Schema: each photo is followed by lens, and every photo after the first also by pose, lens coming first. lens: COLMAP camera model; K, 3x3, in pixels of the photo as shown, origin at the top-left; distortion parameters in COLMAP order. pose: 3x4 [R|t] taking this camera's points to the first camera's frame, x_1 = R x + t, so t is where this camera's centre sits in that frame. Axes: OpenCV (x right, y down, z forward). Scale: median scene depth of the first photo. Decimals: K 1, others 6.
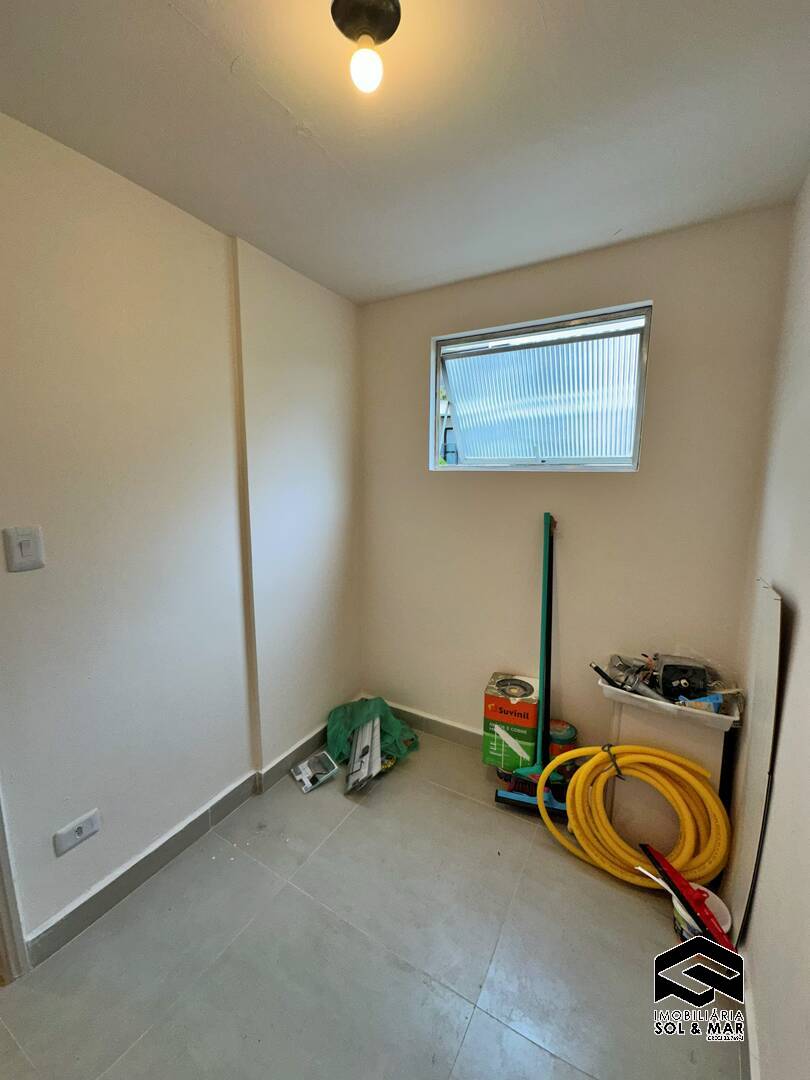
lens RADIAL K [[423.8, 0, 405.0], [0, 423.8, 540.0], [0, 0, 1]] dist [0.000686, 0.000083]
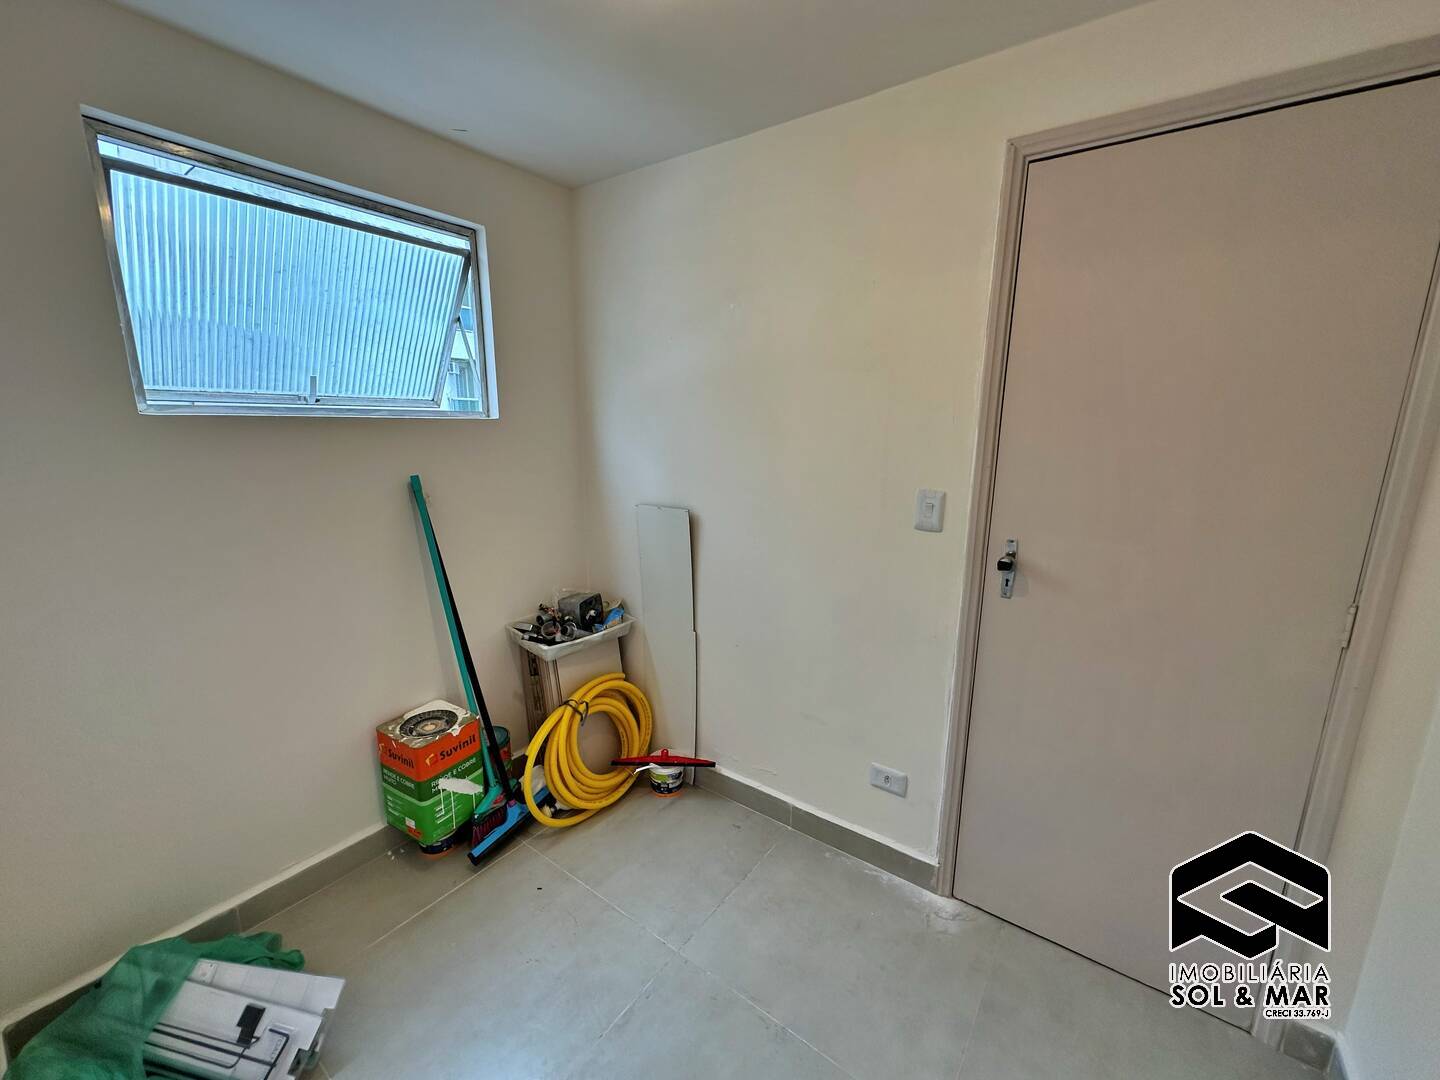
lens RADIAL K [[572.5, 0, 720.0], [0, 572.5, 540.0], [0, 0, 1]] dist [-0.001828, -0.000158]
pose [[0.111496, -0.203345, 0.972738, -0.596635], [0.142924, 0.971946, 0.186797, -0.065703], [-0.983433, 0.118200, 0.137431, 0.370623]]
